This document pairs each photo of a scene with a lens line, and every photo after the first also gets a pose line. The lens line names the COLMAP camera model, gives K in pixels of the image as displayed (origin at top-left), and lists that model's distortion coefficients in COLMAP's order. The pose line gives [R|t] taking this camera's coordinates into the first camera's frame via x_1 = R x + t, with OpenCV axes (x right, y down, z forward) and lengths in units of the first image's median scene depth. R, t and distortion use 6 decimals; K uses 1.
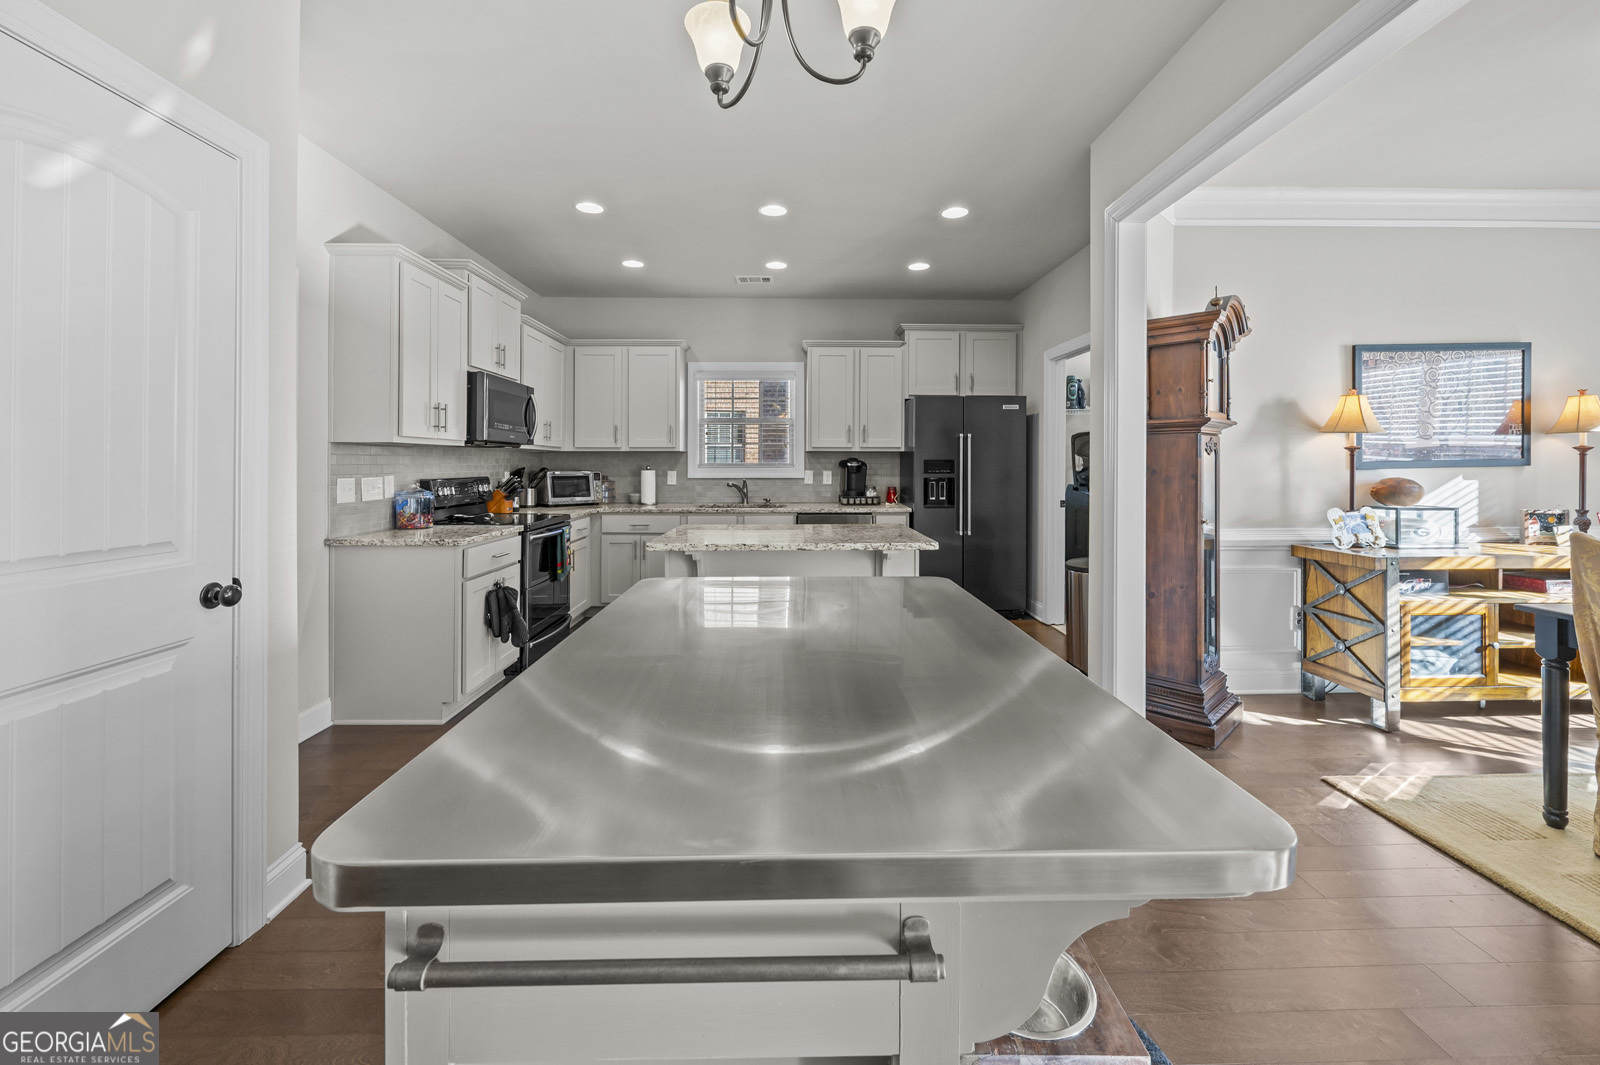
lens RADIAL K [[666.5, 0, 795.2], [0, 666.5, 458.5], [0, 0, 1]] dist [-0.001351, 0.000144]
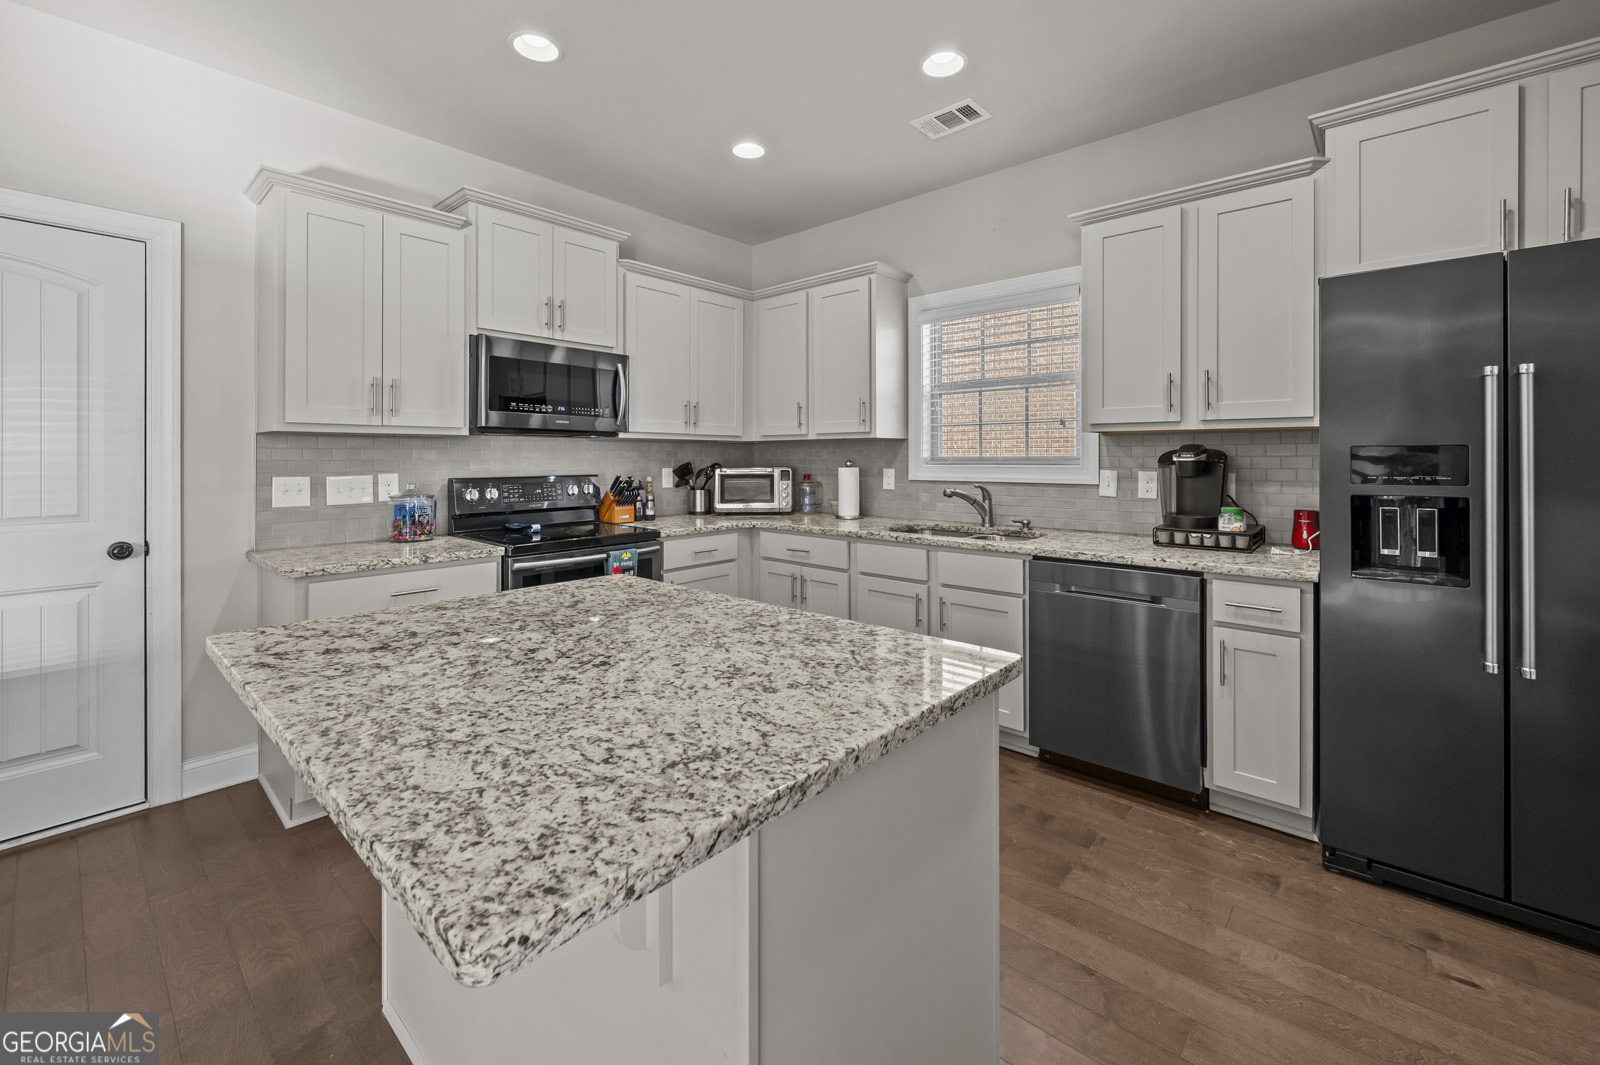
lens RADIAL K [[666.5, 0, 795.2], [0, 666.5, 458.5], [0, 0, 1]] dist [-0.001351, 0.000144]
pose [[0.738411, -0.000393, -0.674351, 0.206382], [0.008056, 0.999934, 0.008239, 0.002934], [0.674303, -0.011517, 0.738365, 0.497048]]
